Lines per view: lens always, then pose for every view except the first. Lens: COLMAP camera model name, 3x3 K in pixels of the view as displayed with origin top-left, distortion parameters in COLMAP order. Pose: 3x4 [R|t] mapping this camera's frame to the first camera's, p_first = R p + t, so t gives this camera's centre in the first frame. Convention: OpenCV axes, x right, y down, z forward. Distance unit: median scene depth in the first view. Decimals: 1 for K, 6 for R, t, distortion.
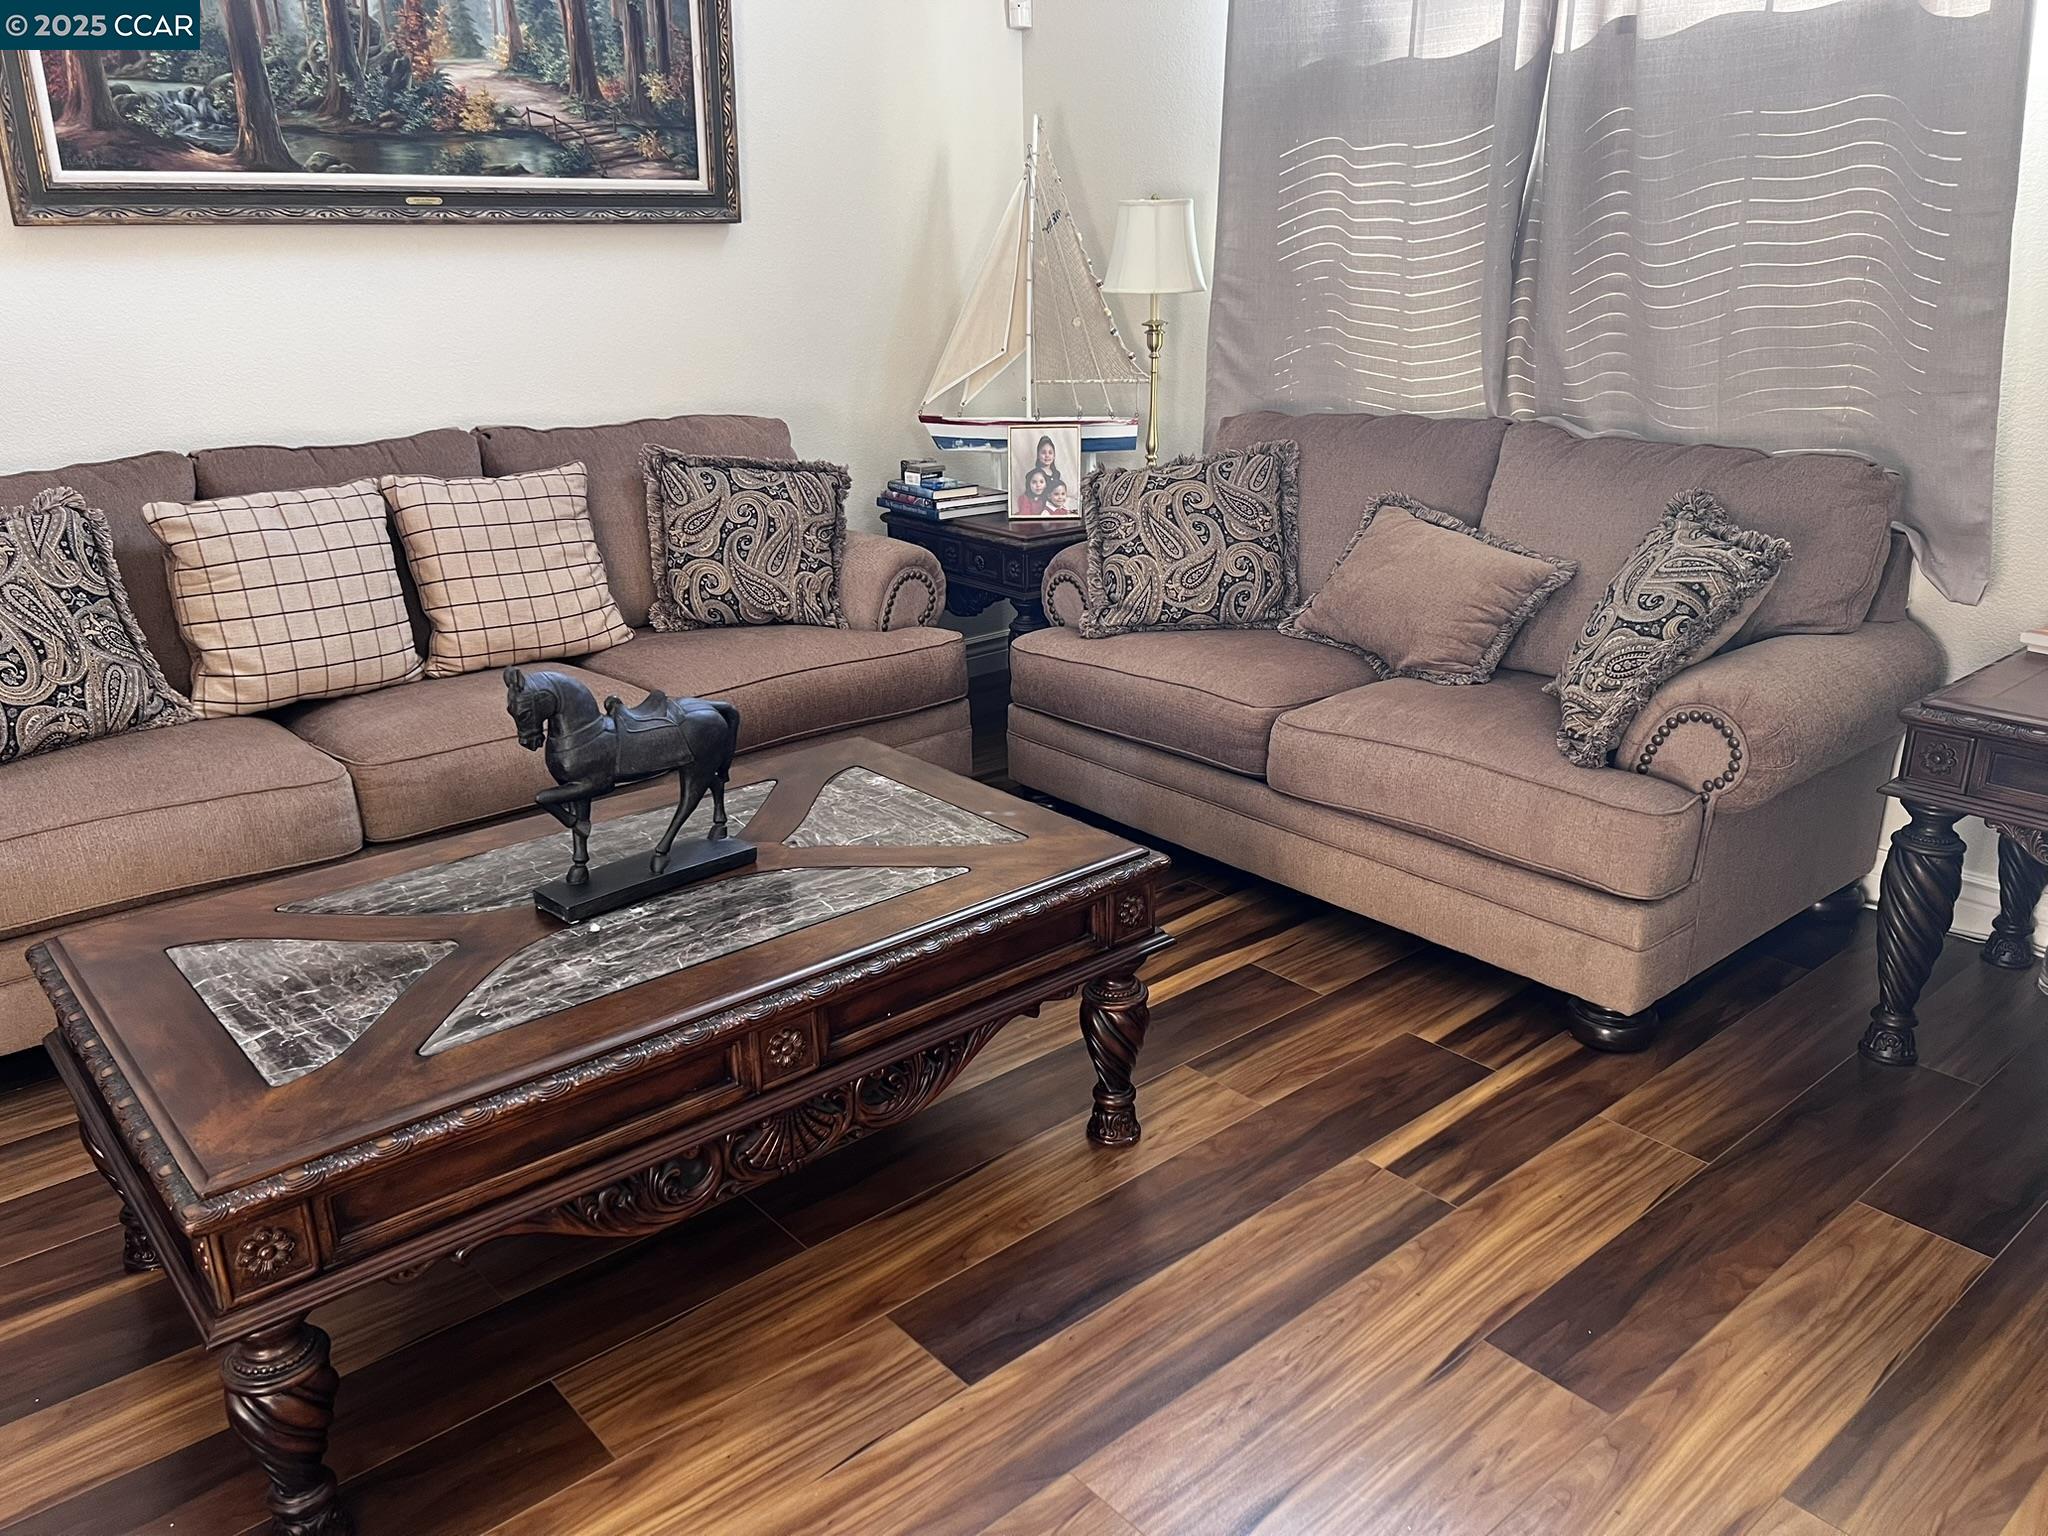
lens RADIAL K [[1541.2, 0, 1022.2], [0, 1541.2, 774.9], [0, 0, 1]] dist [0.075359, -0.091522]
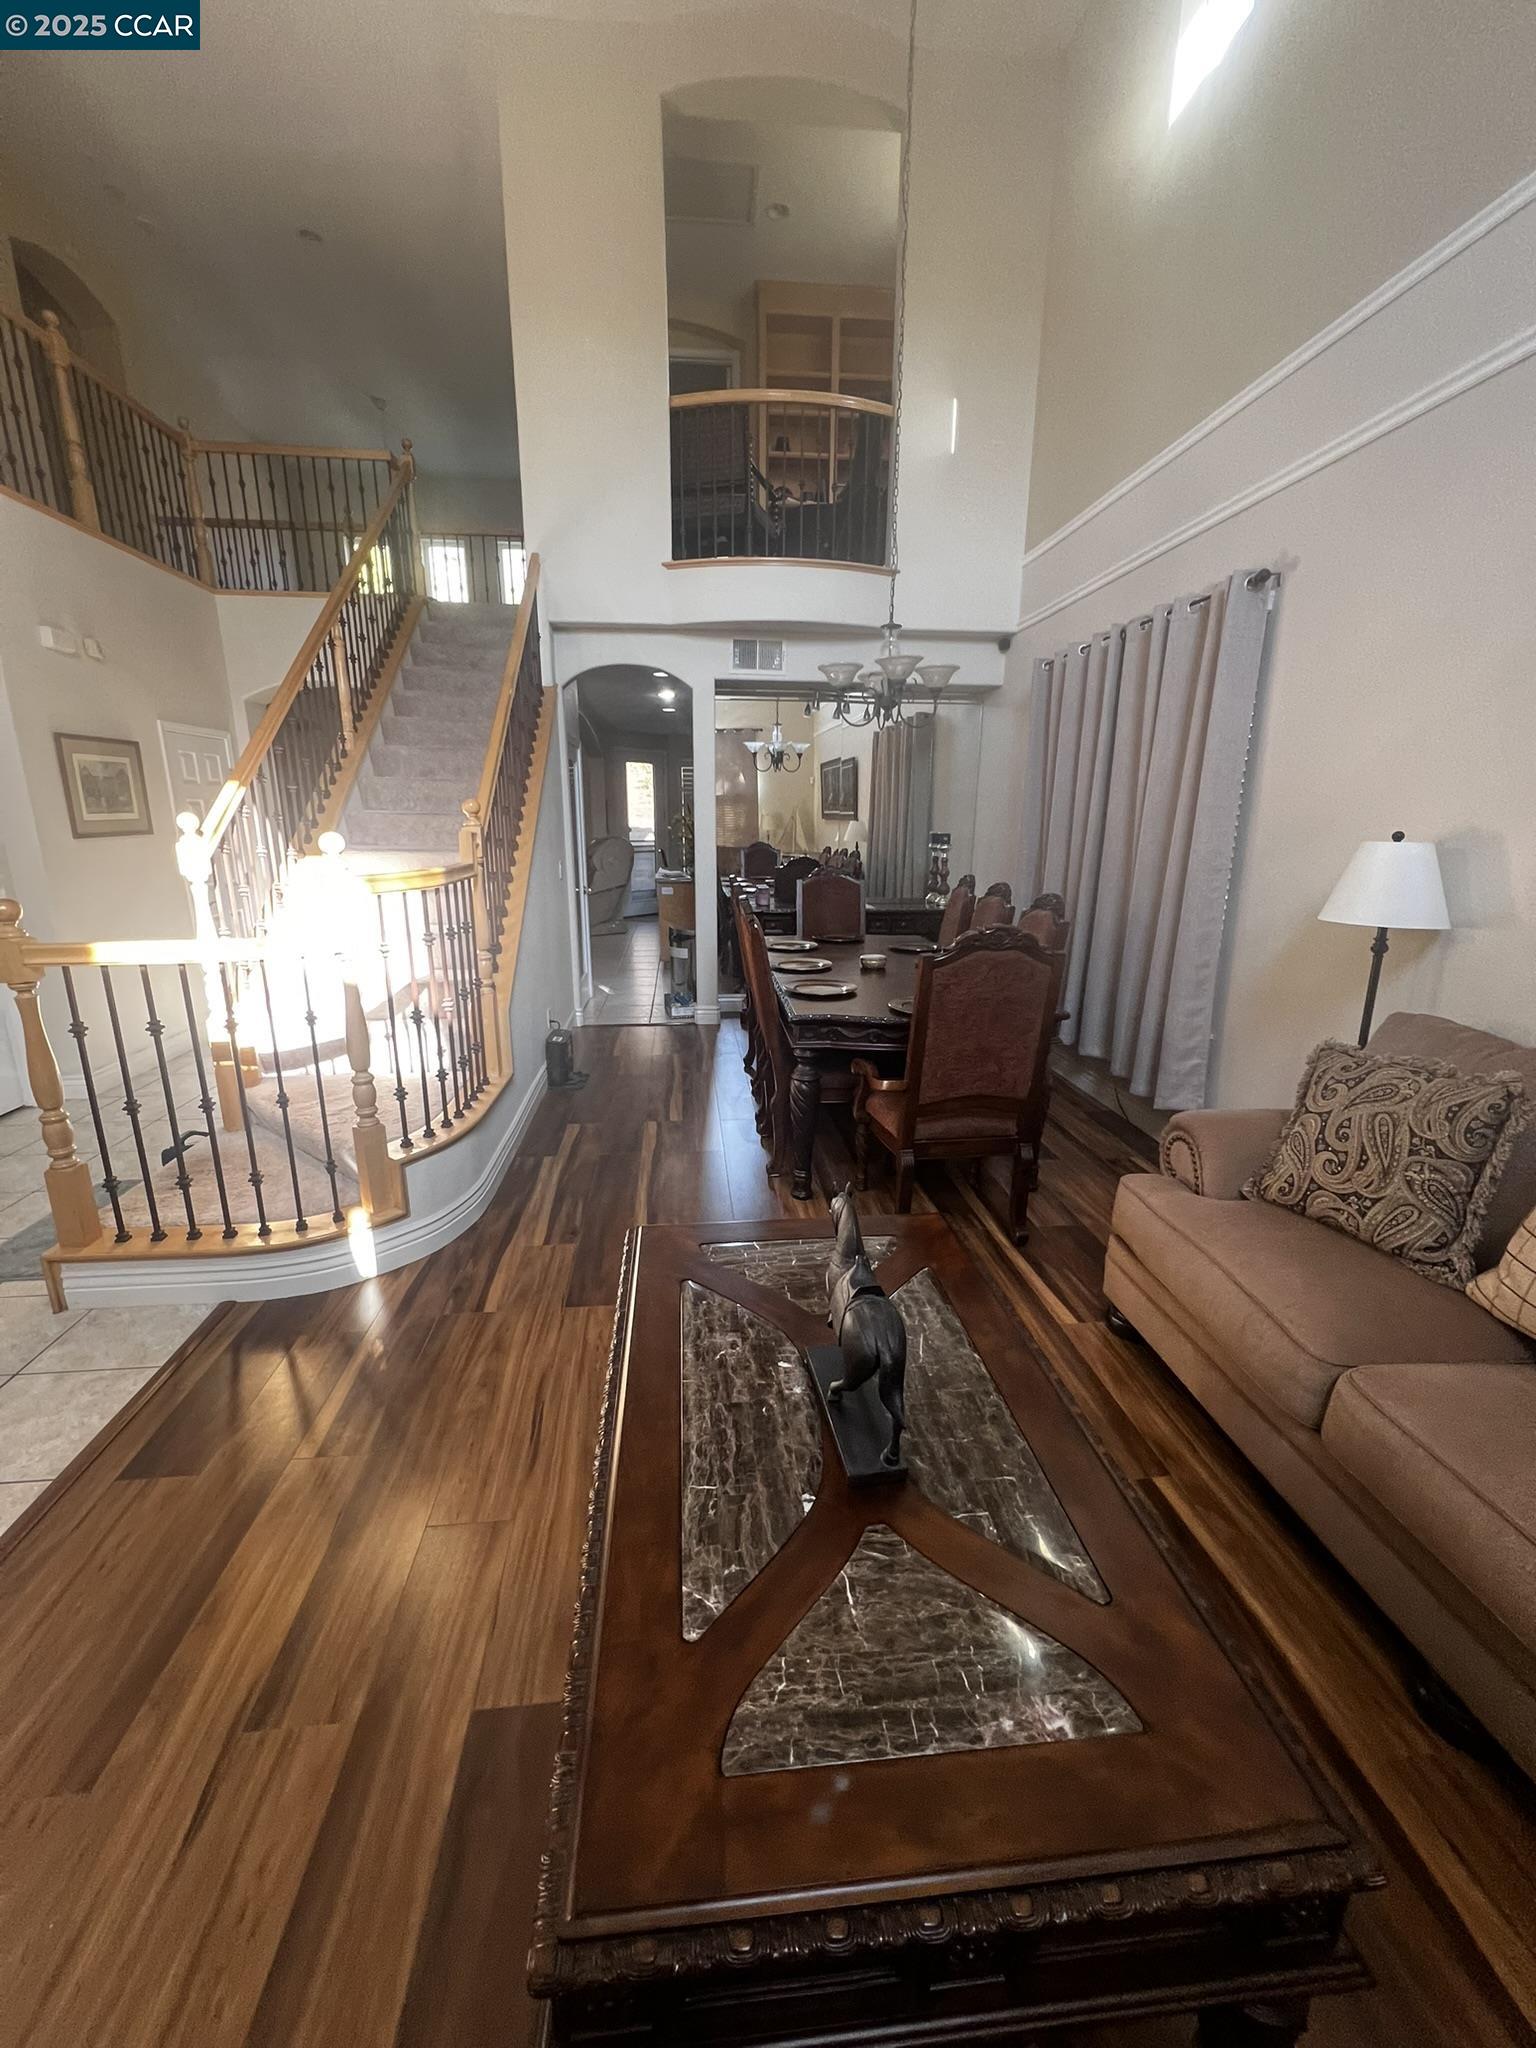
lens RADIAL K [[821.7, 0, 762.7], [0, 821.7, 1022.8], [0, 0, 1]] dist [0.001176, -0.000101]
pose [[-0.576748, 0.216728, -0.787649, 0.176186], [-0.262417, 0.863917, 0.429866, -0.343654], [0.773627, 0.454617, -0.441389, 0.860278]]
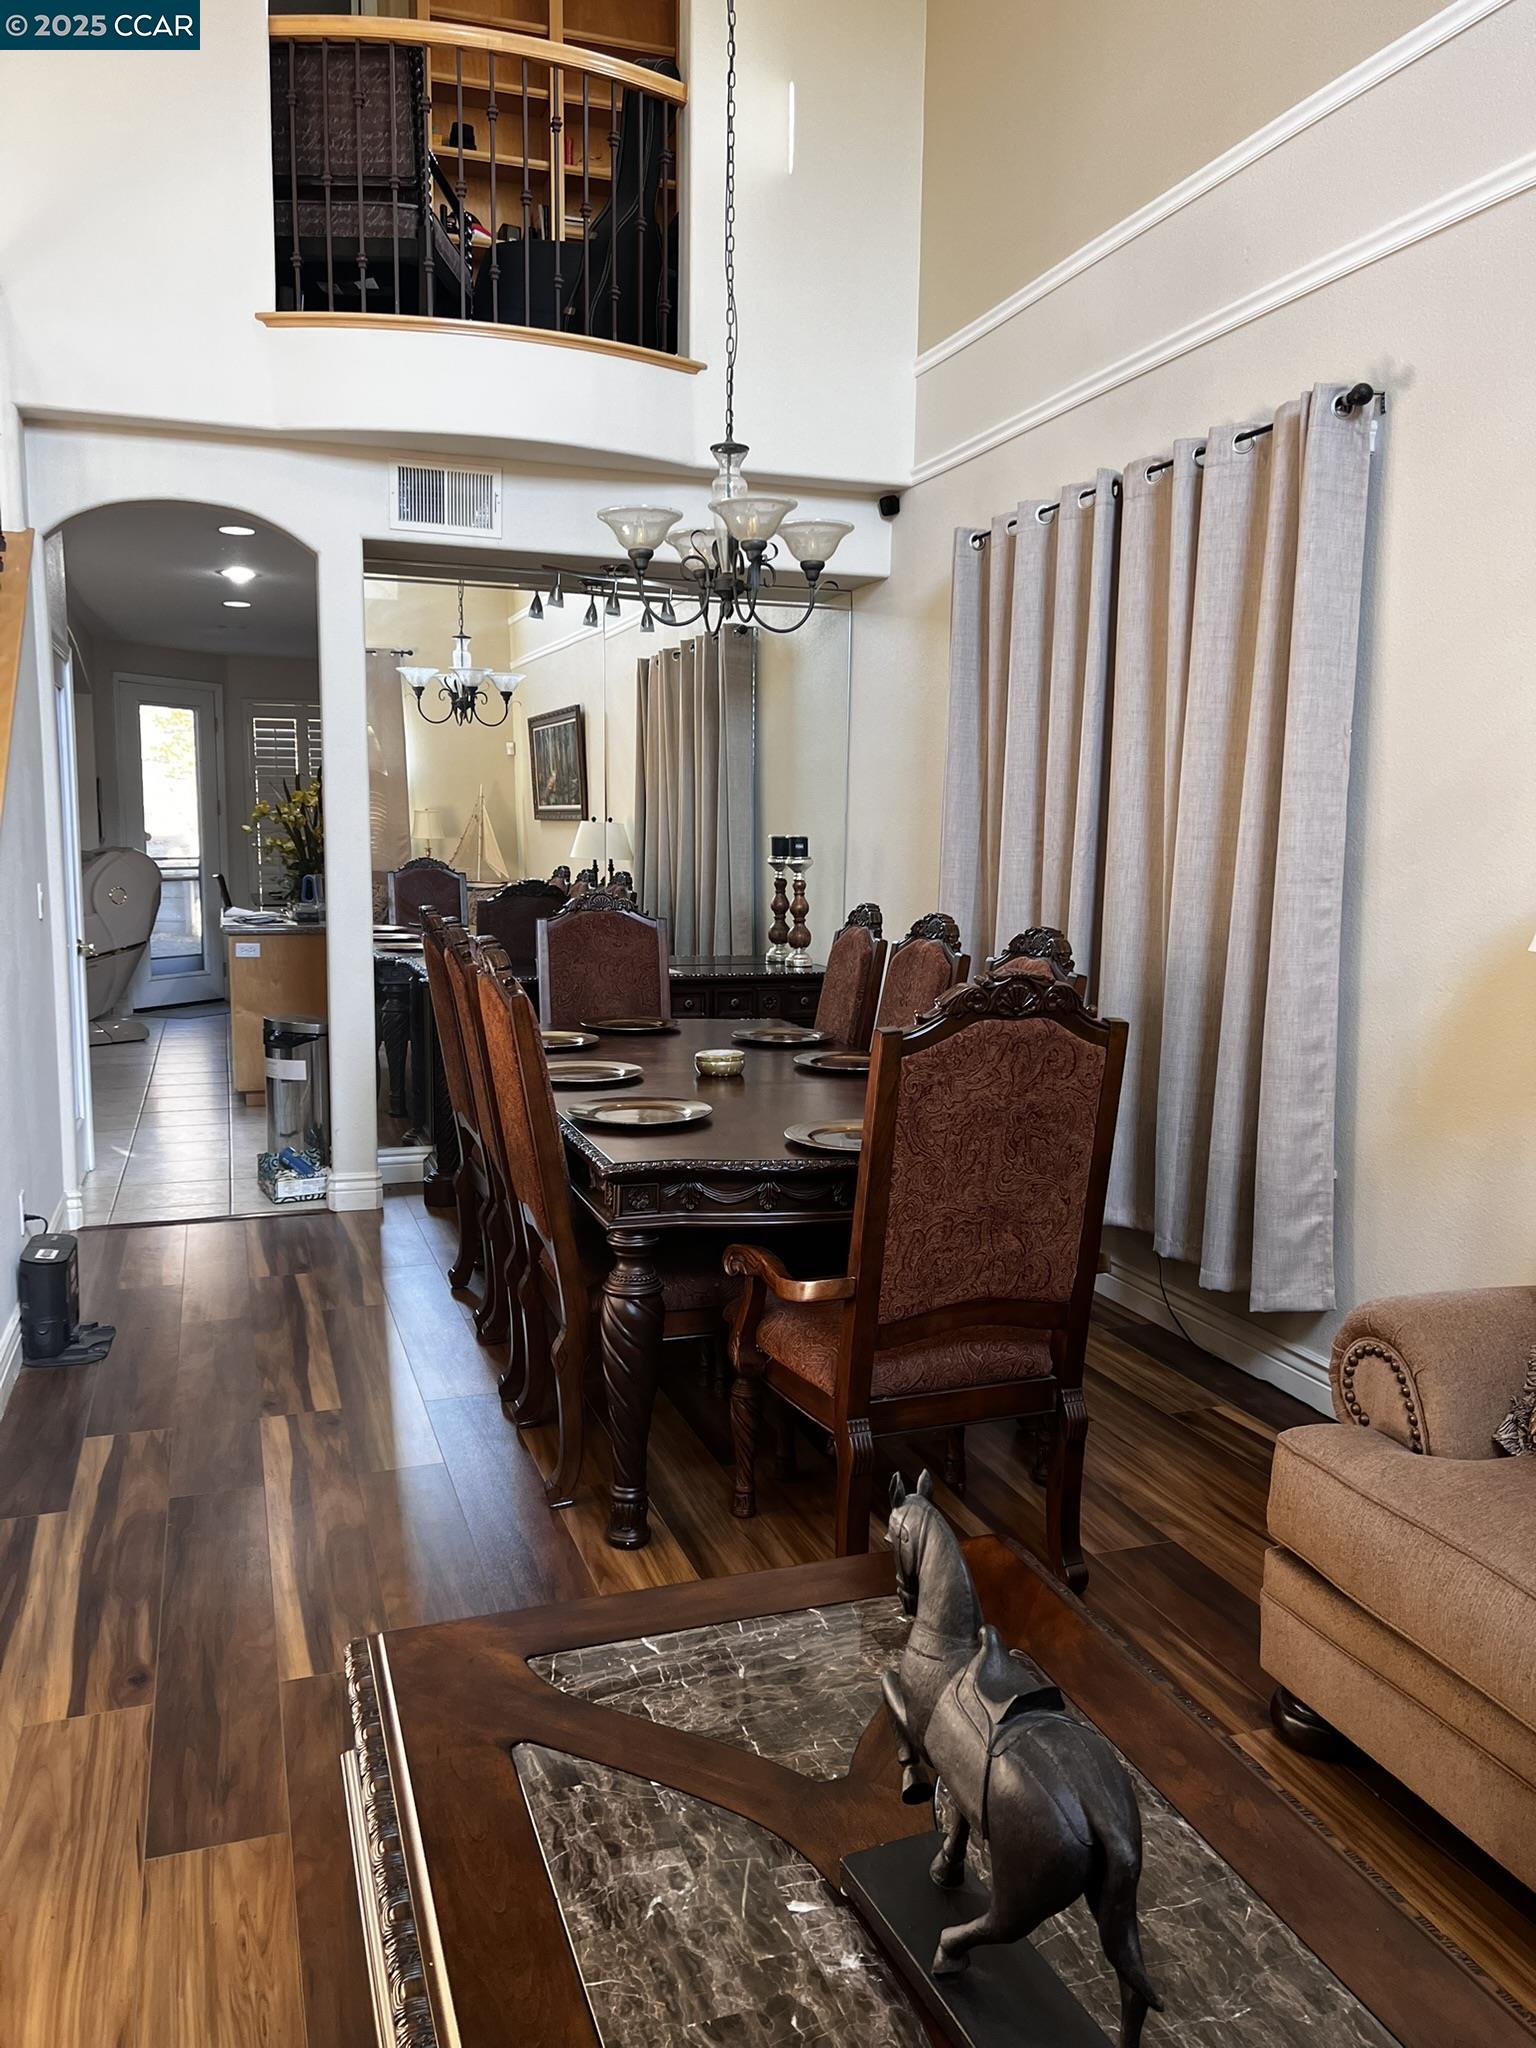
lens RADIAL K [[1541.2, 0, 765.9], [0, 1541.2, 1011.7], [0, 0, 1]] dist [0.075359, -0.091522]
pose [[-0.365069, 0.124903, -0.922564, 0.185618], [-0.310329, 0.917958, 0.247080, -0.273458], [0.877736, 0.376500, -0.296357, 0.764214]]
